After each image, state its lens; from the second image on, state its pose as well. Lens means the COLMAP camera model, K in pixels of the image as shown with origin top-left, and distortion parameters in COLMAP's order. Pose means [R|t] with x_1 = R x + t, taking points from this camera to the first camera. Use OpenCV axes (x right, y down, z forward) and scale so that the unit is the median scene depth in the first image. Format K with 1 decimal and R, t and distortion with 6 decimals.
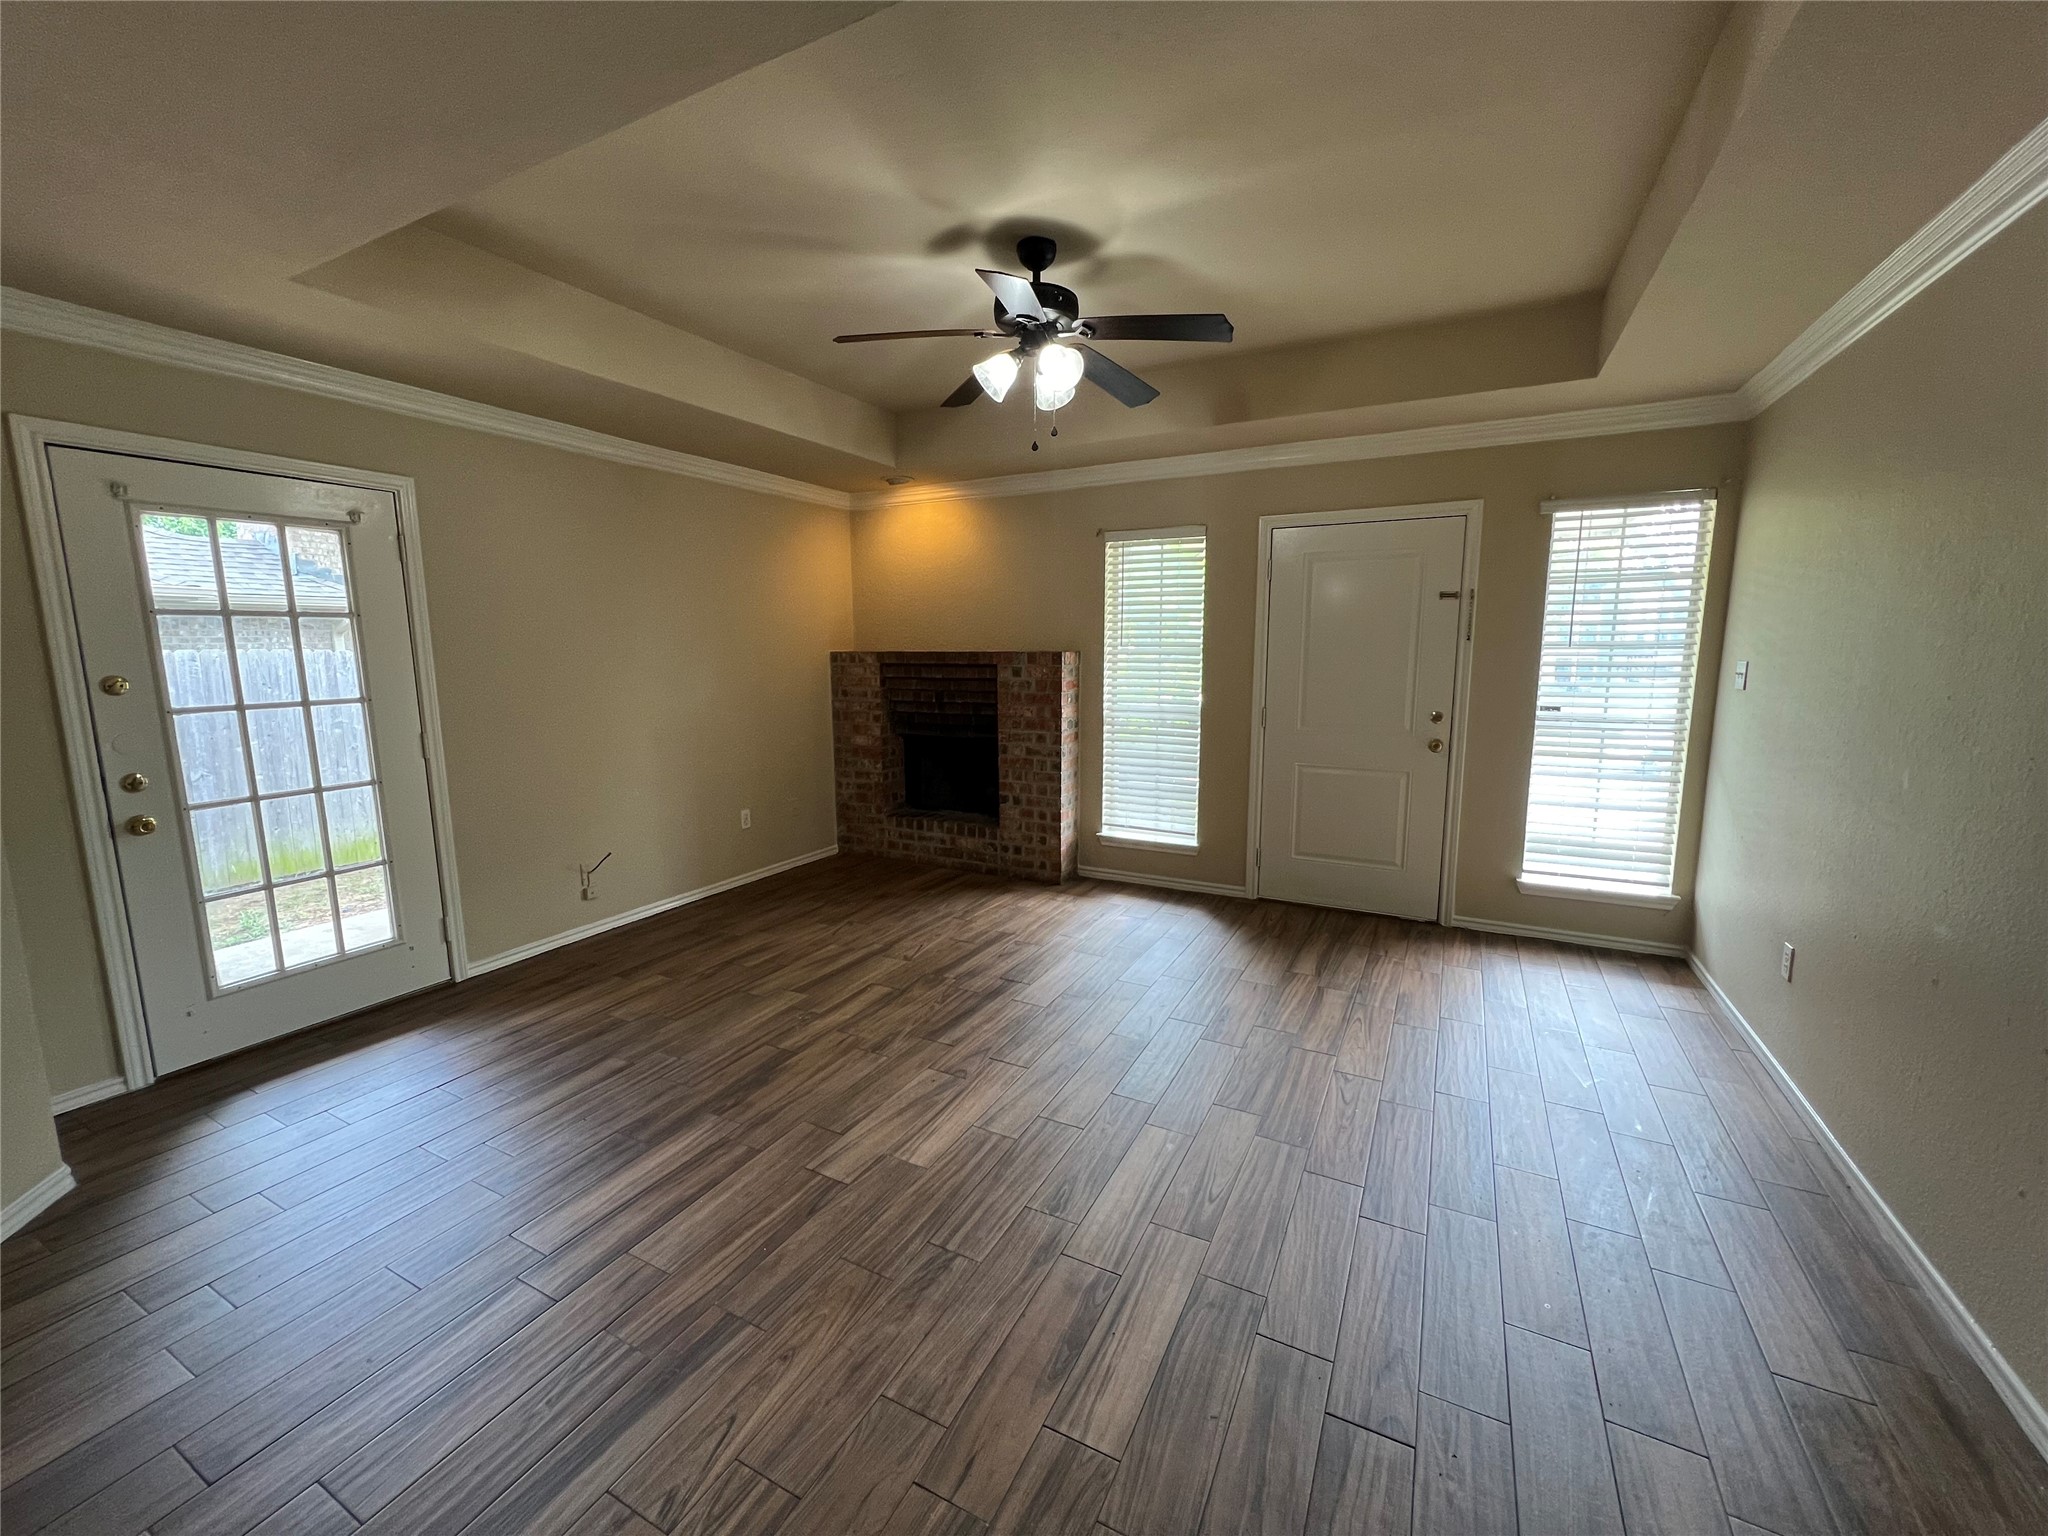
lens RADIAL K [[818.6, 0, 1024.0], [0, 818.6, 768.0], [0, 0, 1]] dist [0.002115, 0.000137]
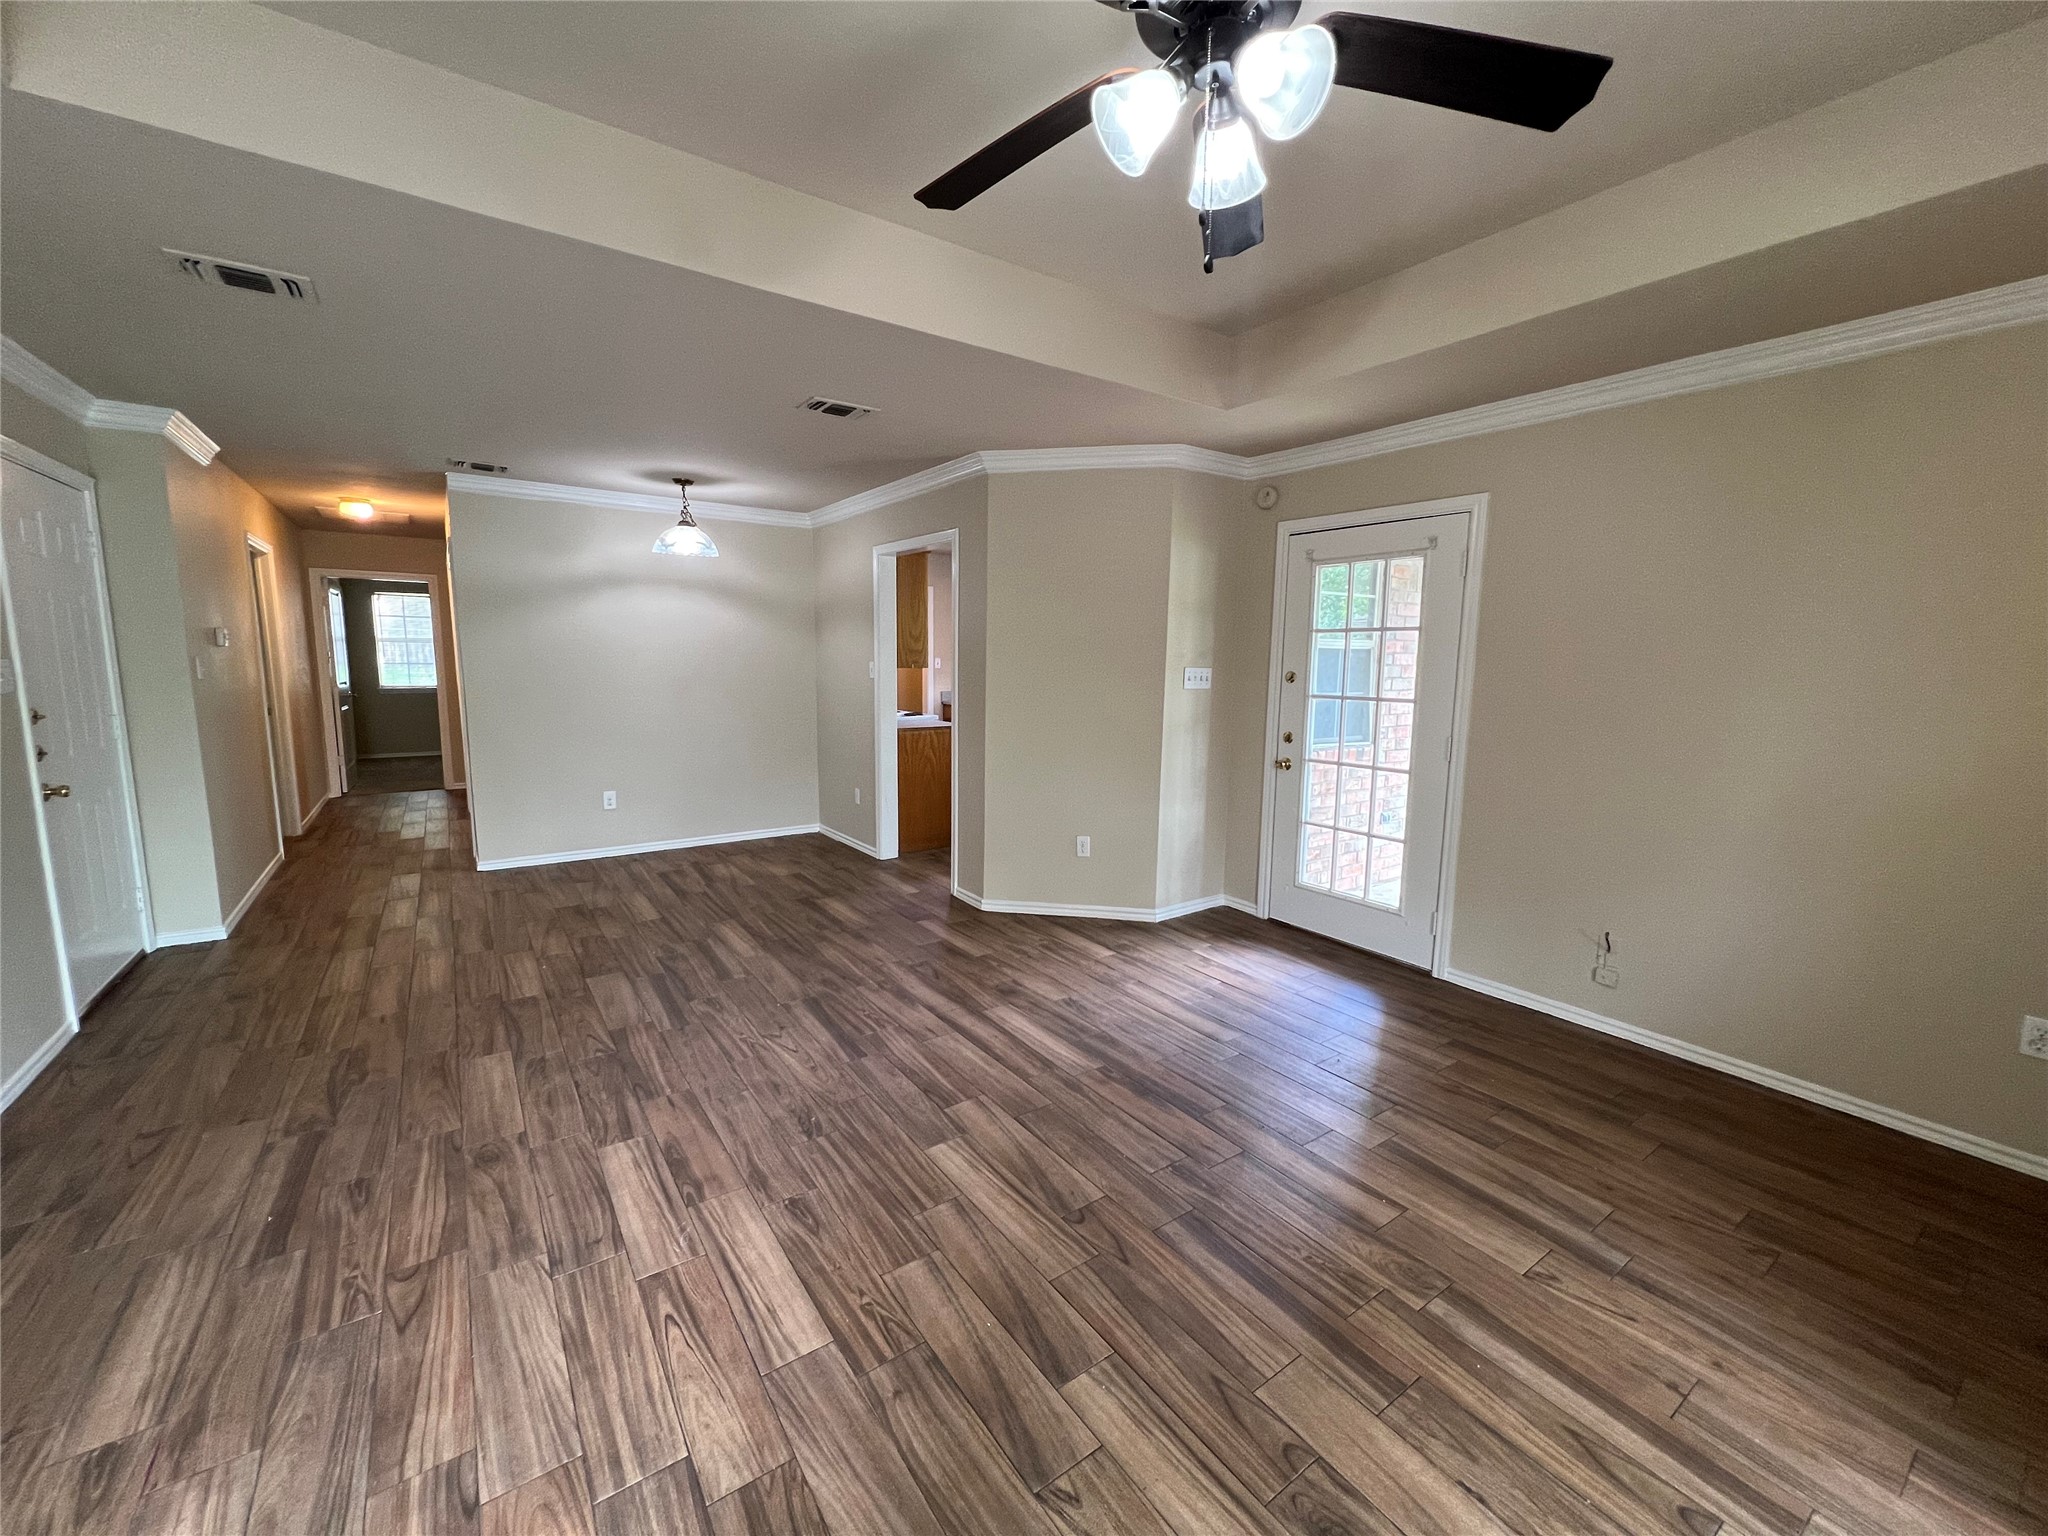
lens RADIAL K [[818.6, 0, 1024.0], [0, 818.6, 768.0], [0, 0, 1]] dist [0.002115, 0.000137]
pose [[-0.455644, 0.123101, -0.881609, 0.528620], [-0.144231, 0.967095, 0.209581, -0.168763], [0.878400, 0.222650, -0.422896, 1.122039]]
